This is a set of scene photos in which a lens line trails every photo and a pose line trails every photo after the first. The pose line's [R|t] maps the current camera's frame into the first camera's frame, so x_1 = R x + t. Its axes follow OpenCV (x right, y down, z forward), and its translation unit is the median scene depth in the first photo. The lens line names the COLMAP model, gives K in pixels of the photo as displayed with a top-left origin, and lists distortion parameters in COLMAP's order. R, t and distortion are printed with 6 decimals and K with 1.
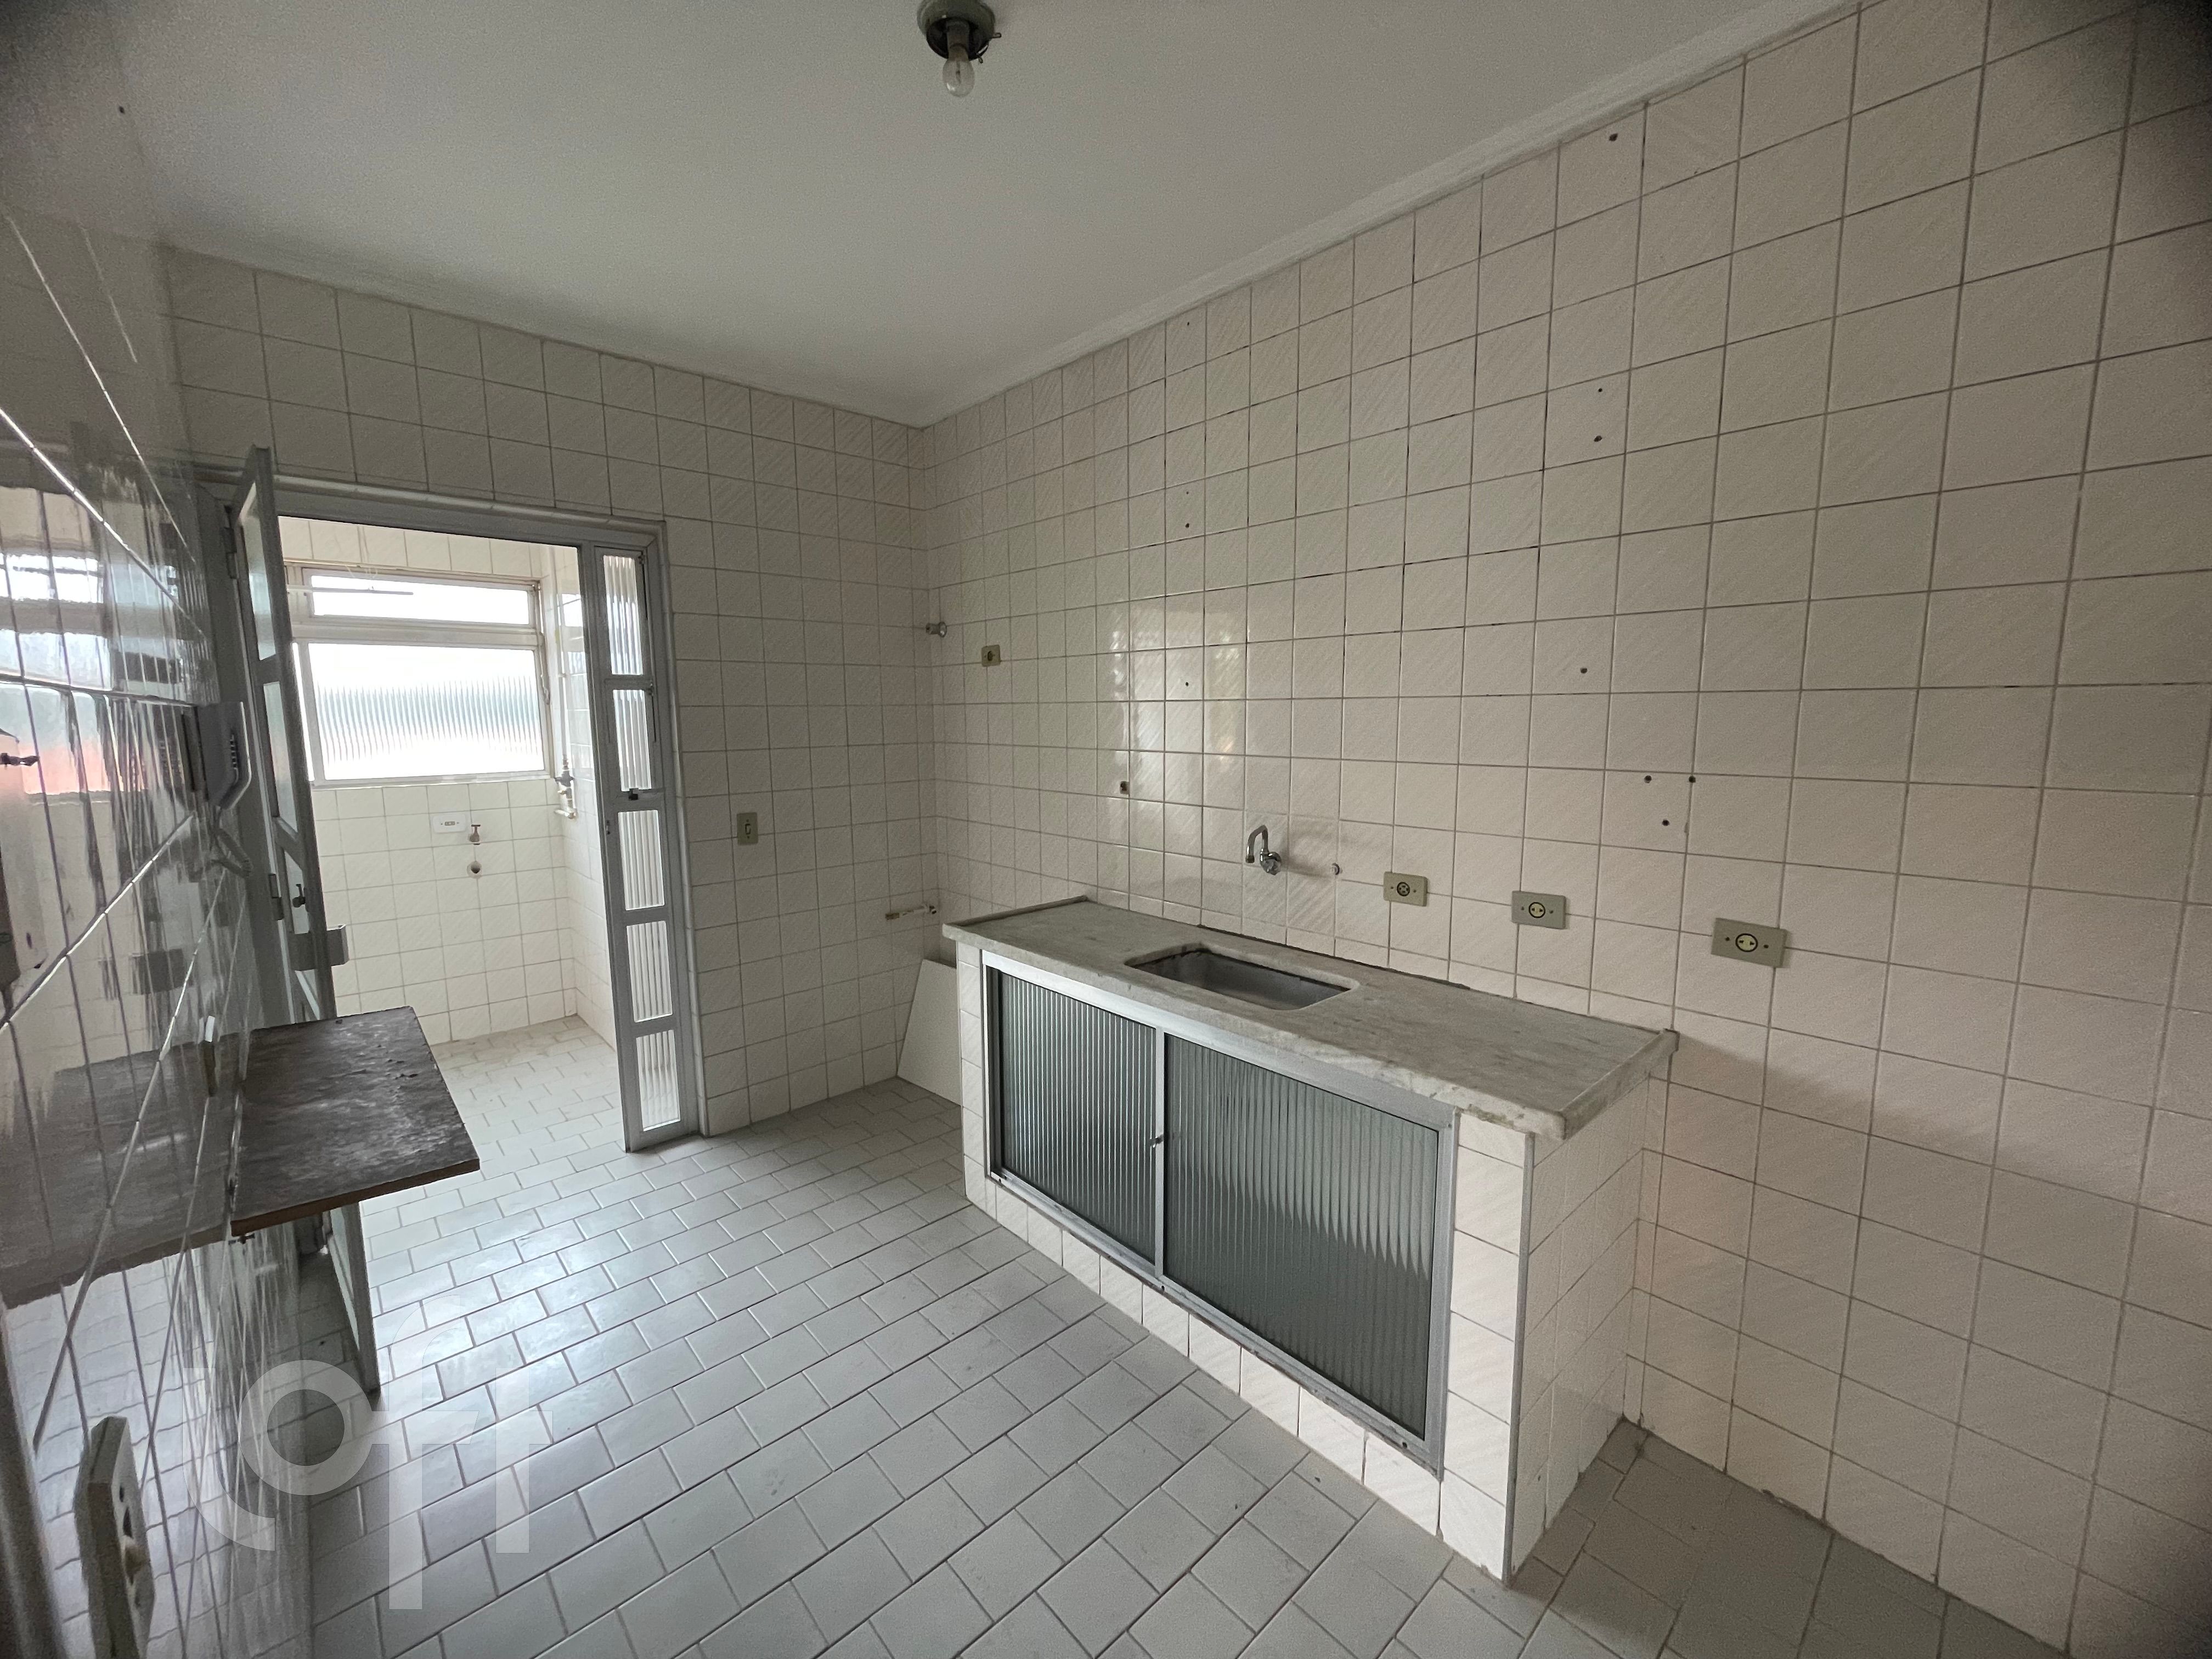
lens RADIAL K [[903.4, 0, 1104.1], [0, 903.4, 826.4], [0, 0, 1]] dist [0.001751, 0.000592]
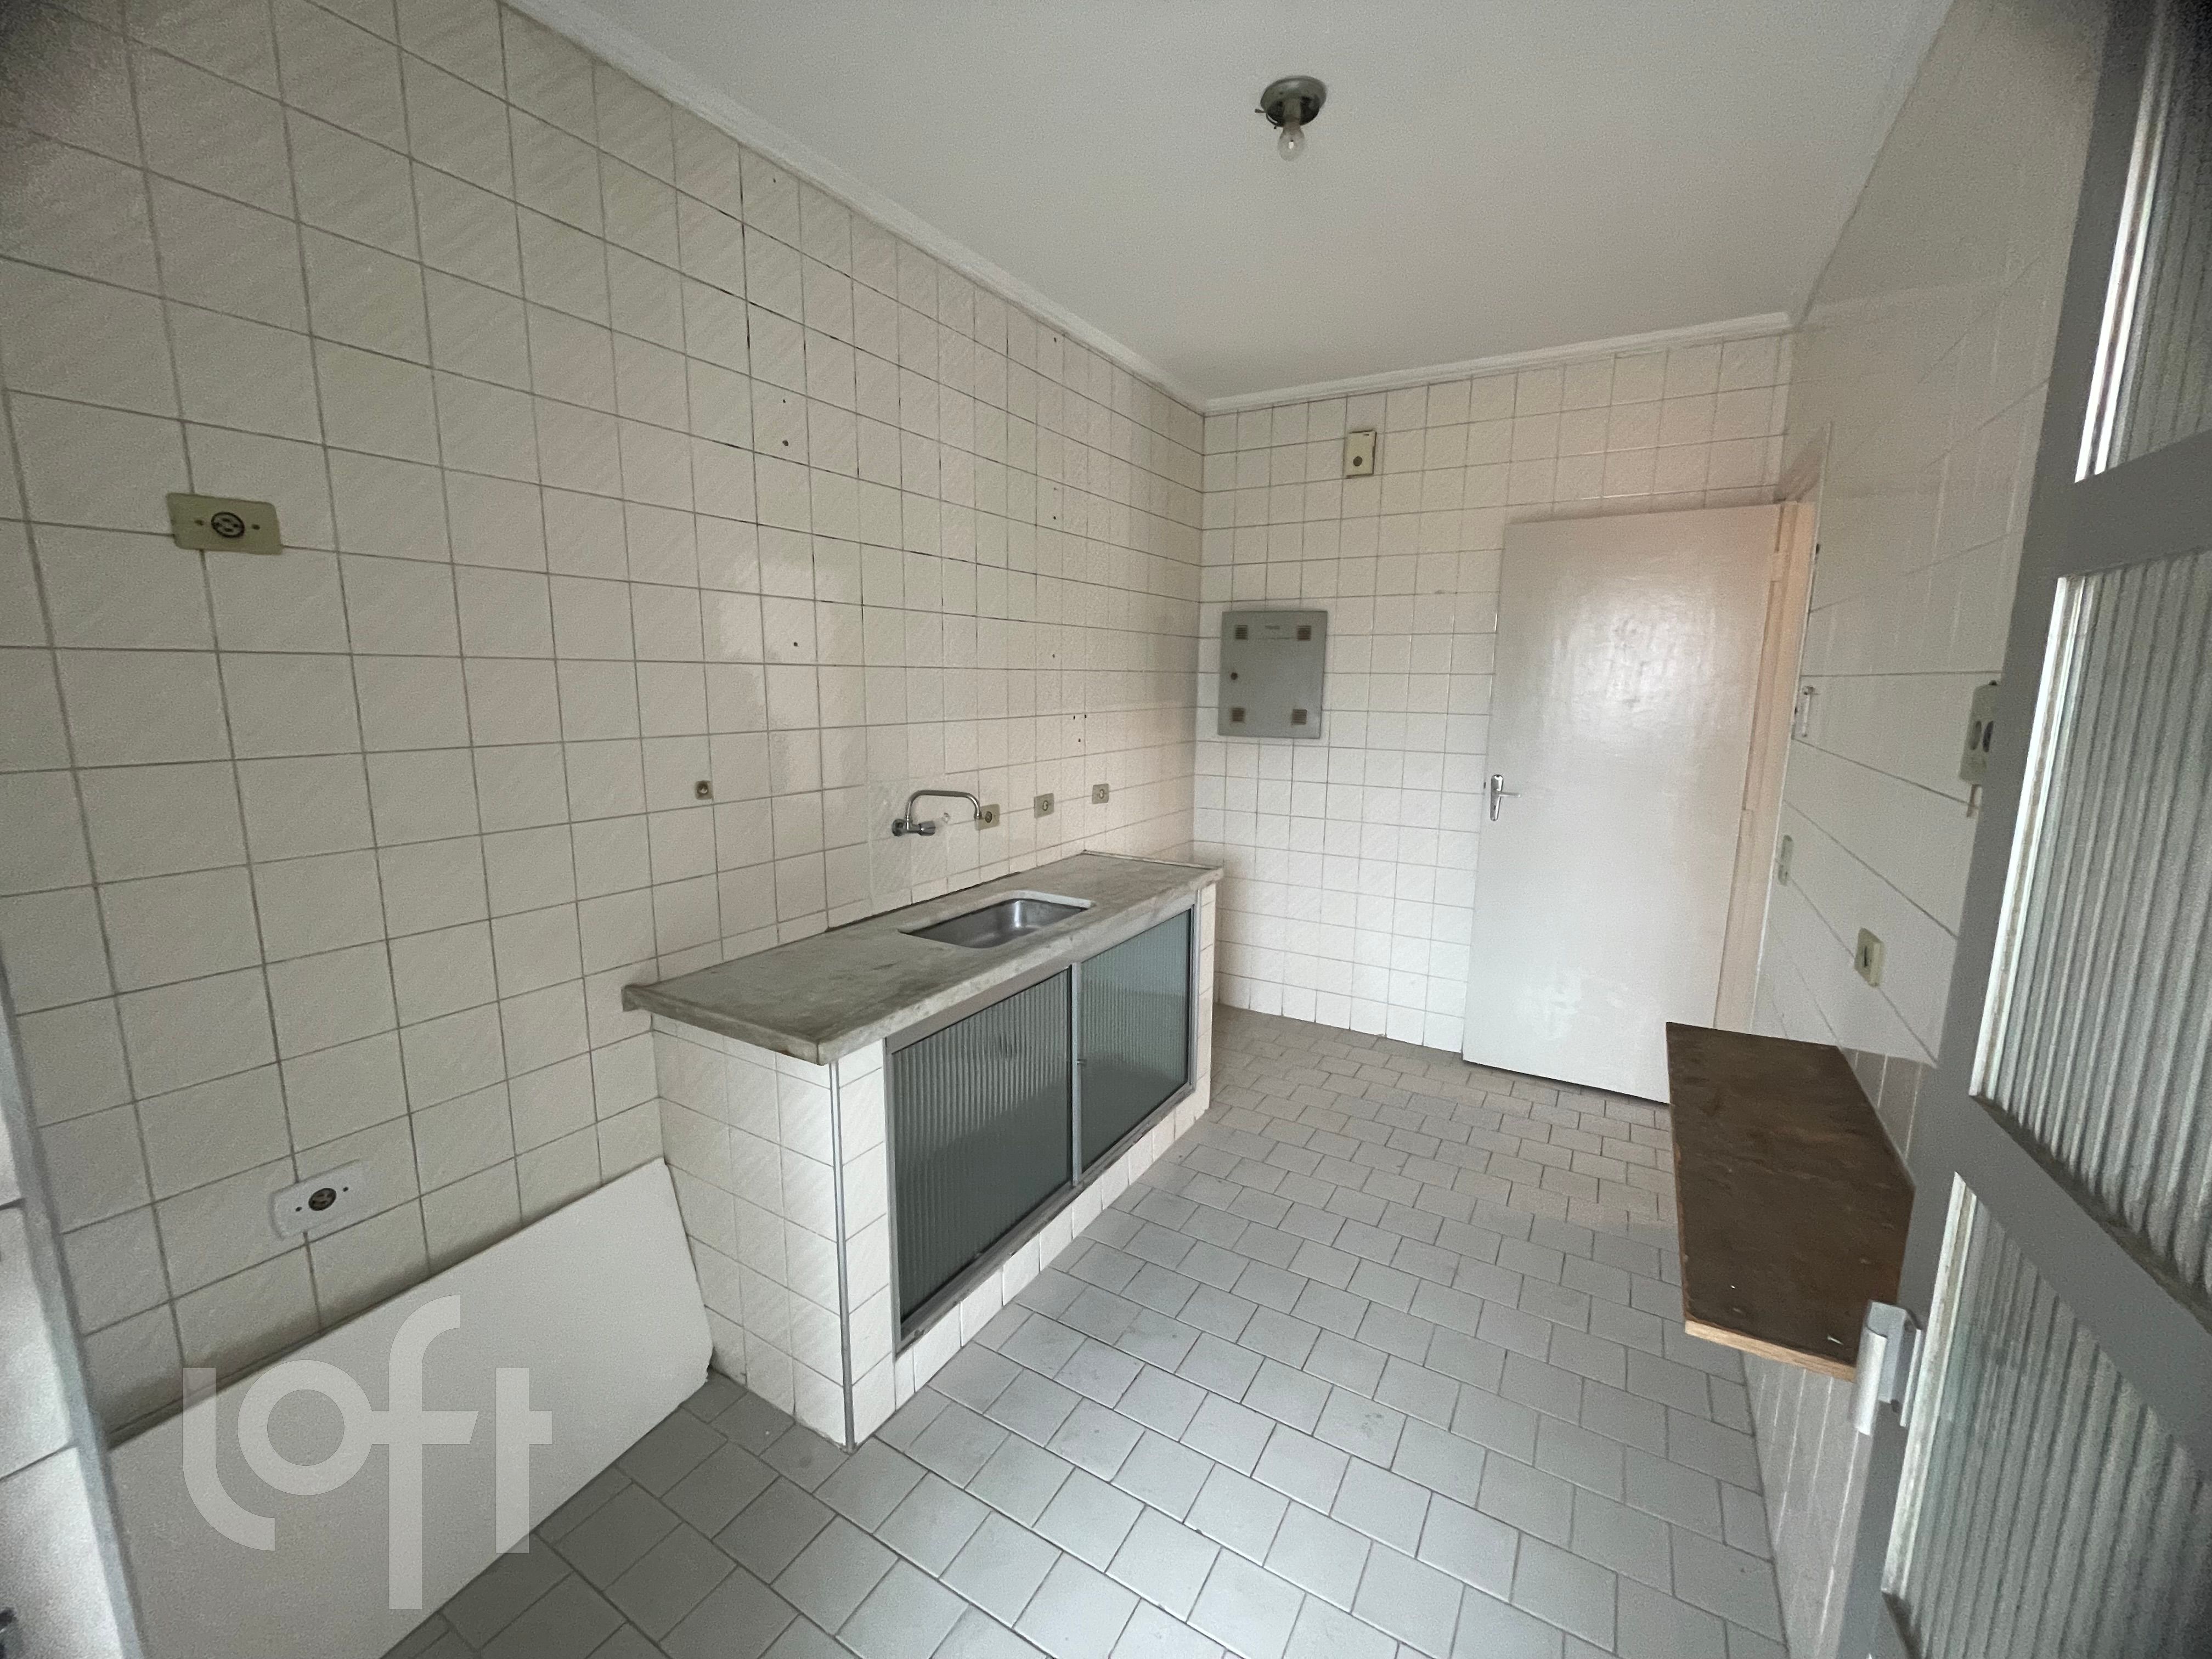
lens RADIAL K [[894.2, 0, 1101.7], [0, 894.2, 827.8], [0, 0, 1]] dist [-0.000442, 0.000461]
pose [[-0.288079, -0.152872, 0.945326, -0.832824], [0.119235, 0.973767, 0.193808, -0.129628], [-0.950154, 0.168548, -0.262294, 1.059874]]
